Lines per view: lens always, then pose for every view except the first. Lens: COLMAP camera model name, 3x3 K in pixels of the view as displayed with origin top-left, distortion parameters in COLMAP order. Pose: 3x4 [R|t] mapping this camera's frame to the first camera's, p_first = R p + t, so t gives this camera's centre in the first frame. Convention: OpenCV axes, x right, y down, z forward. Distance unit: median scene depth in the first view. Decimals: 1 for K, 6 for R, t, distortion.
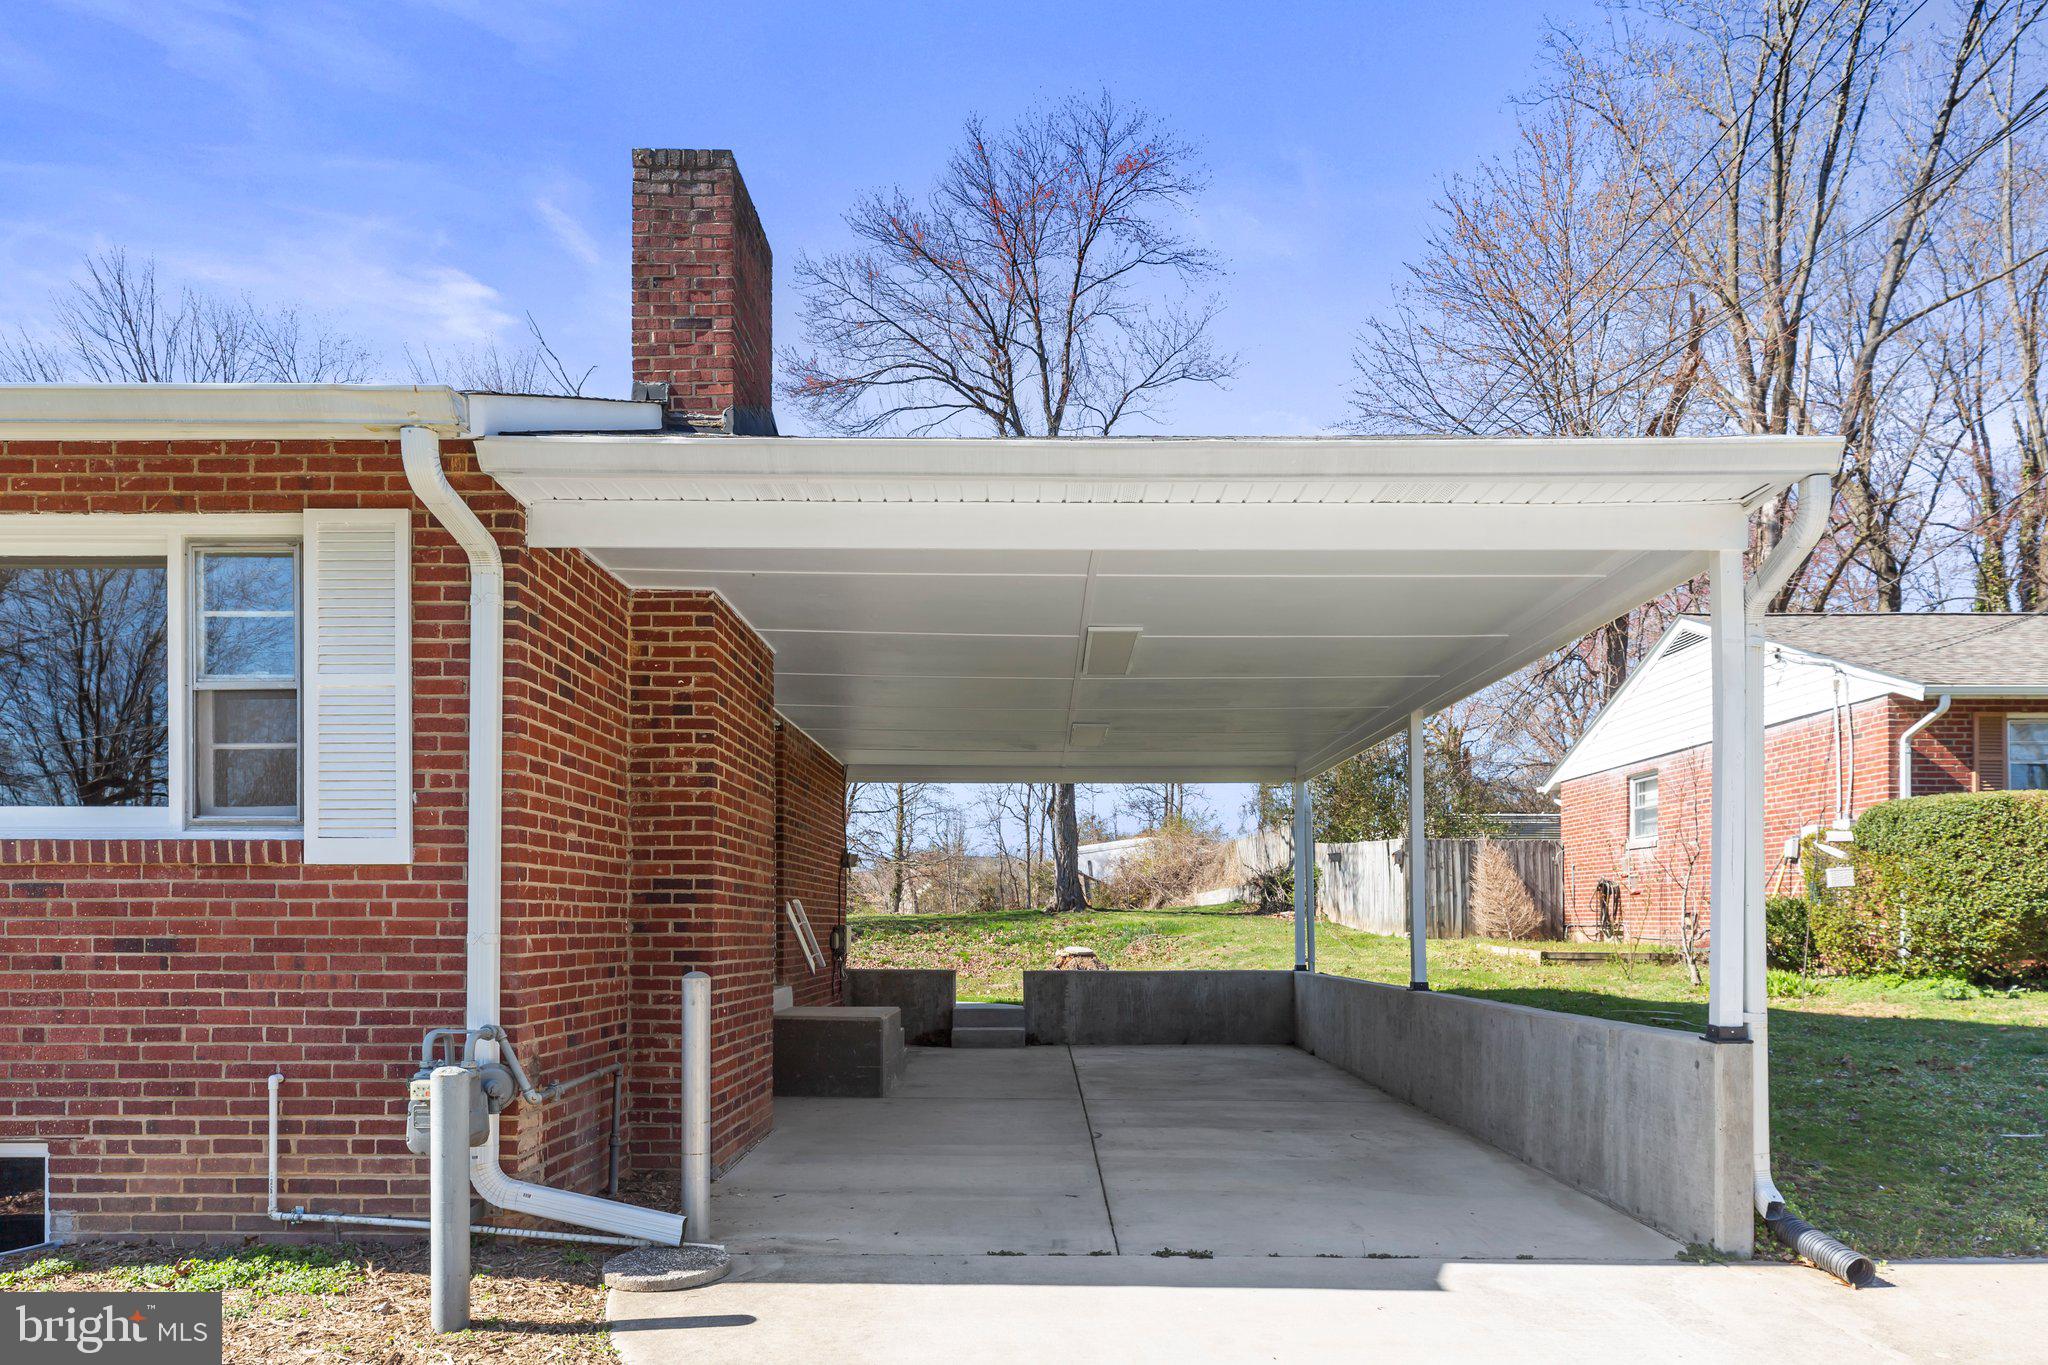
lens RADIAL K [[1272.5, 0, 1030.0], [0, 1272.5, 934.1], [0, 0, 1]] dist [0.013762, -0.000162]
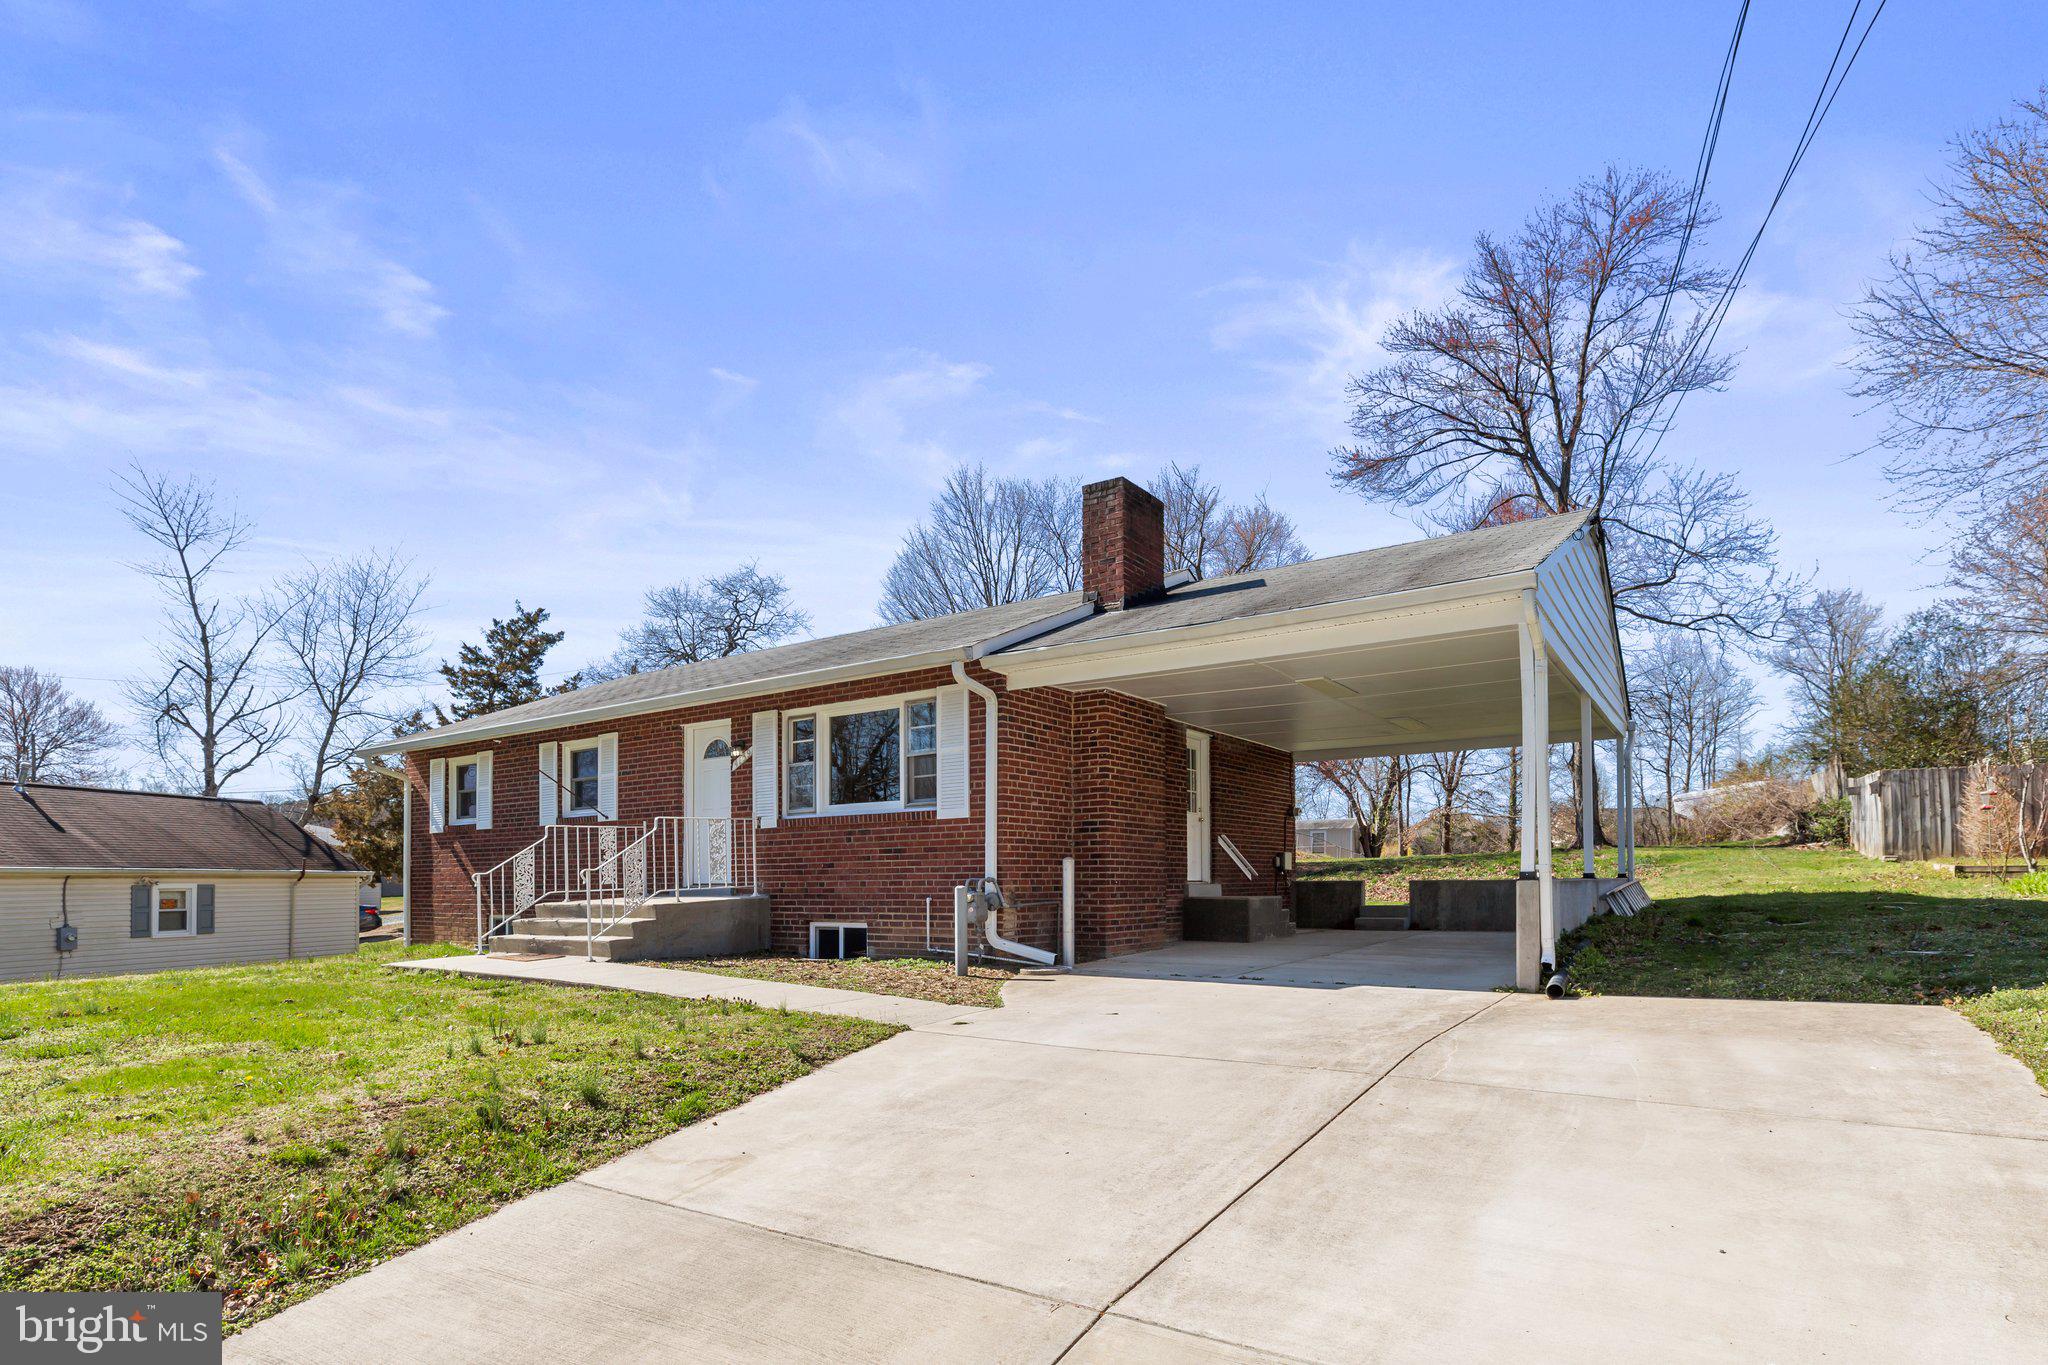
lens RADIAL K [[1058.2, 0, 1023.6], [0, 1058.2, 858.6], [0, 0, 1]] dist [0.002459, -0.000480]
pose [[0.832738, -0.022295, -0.553219, 0.764127], [0.007957, 0.999568, -0.028306, 0.087242], [0.553610, 0.019170, 0.832555, -0.703509]]
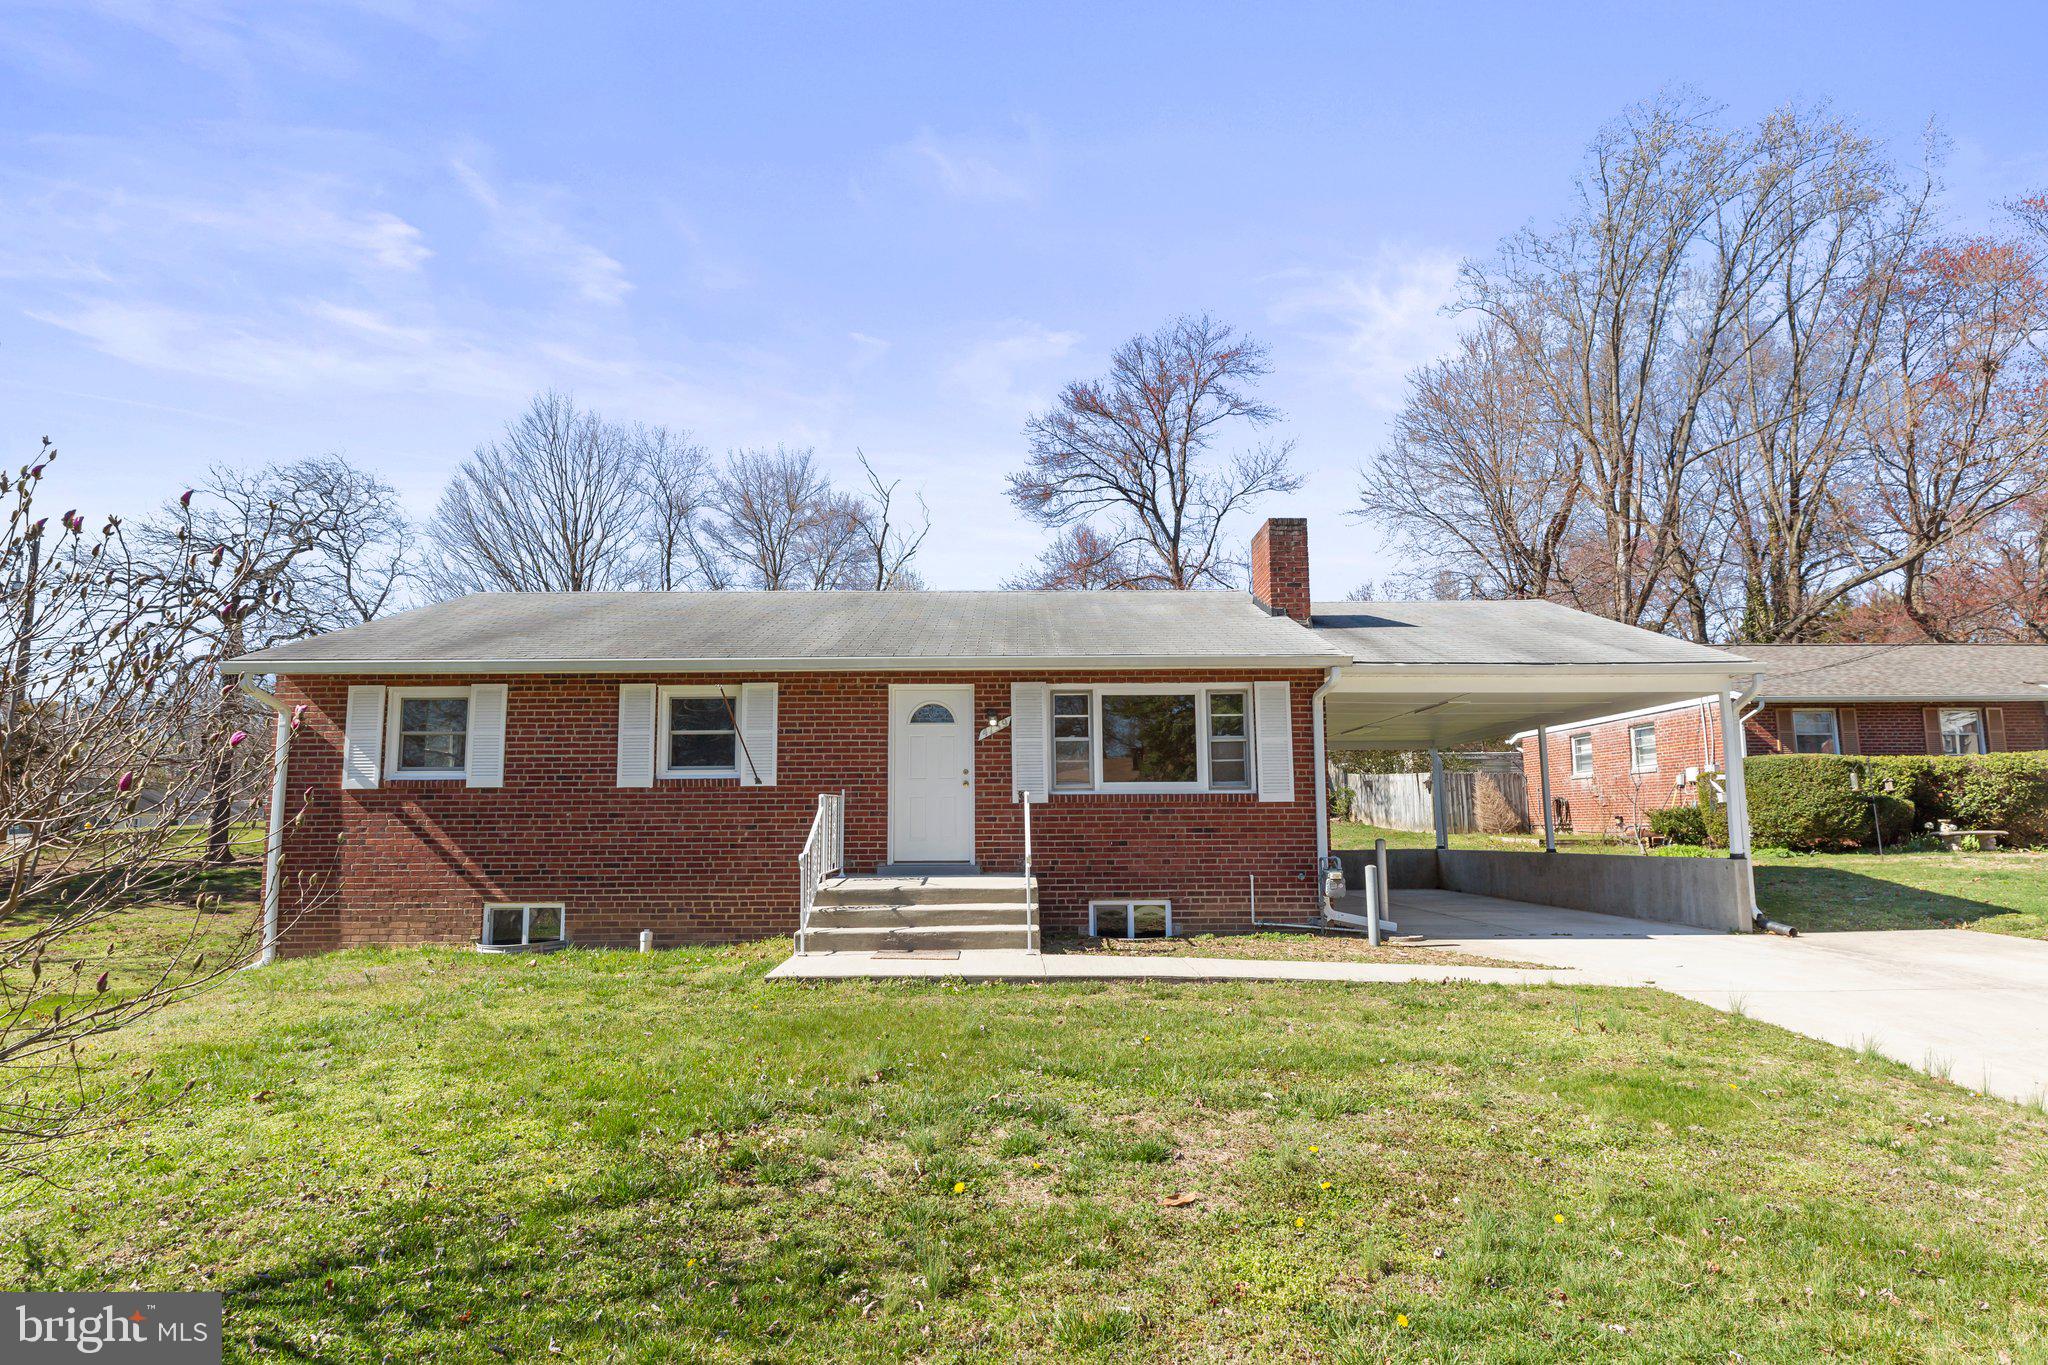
lens RADIAL K [[1009.1, 0, 1030.8], [0, 1009.1, 746.6], [0, 0, 1]] dist [-0.006008, -0.000023]
pose [[0.999763, -0.006452, 0.020799, -1.073496], [0.008321, 0.995813, -0.091034, 0.023888], [-0.020125, 0.091185, 0.995631, -1.226868]]
